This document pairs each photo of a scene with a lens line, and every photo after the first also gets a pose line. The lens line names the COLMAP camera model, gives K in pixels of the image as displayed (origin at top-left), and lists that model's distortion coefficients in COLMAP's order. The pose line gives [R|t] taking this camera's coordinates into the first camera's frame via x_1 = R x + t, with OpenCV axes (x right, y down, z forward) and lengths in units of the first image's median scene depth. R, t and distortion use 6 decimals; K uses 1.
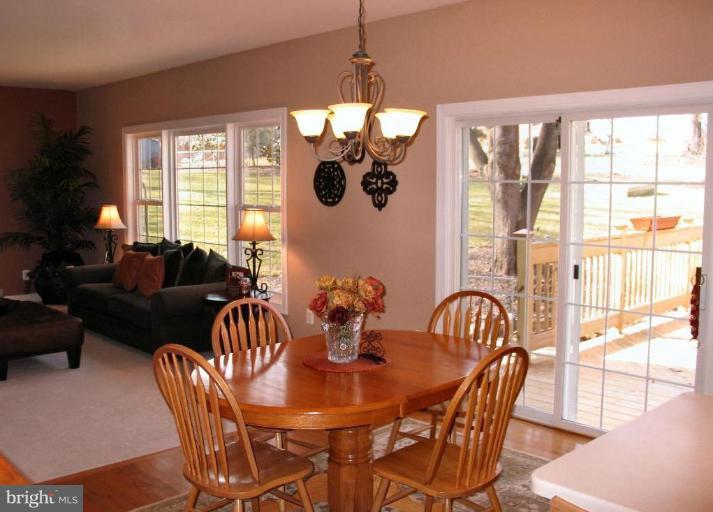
lens RADIAL K [[738.7, 0, 356.5], [0, 738.7, 256.0], [0, 0, 1]] dist [0.000404, -0.393932]
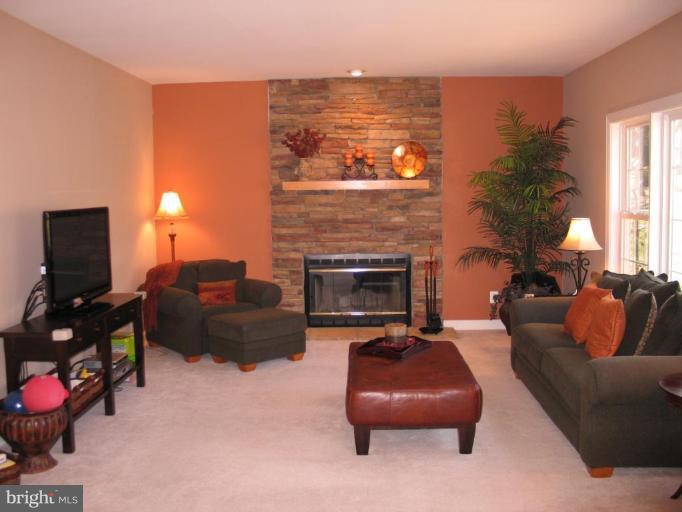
lens RADIAL K [[699.1, 0, 341.0], [0, 699.1, 256.0], [0, 0, 1]] dist [-0.125201, 0.015607]
pose [[0.703268, 0.056783, -0.708653, -0.010340], [-0.059441, 0.998011, 0.020979, -0.029059], [0.708435, 0.027370, 0.705245, 0.312995]]
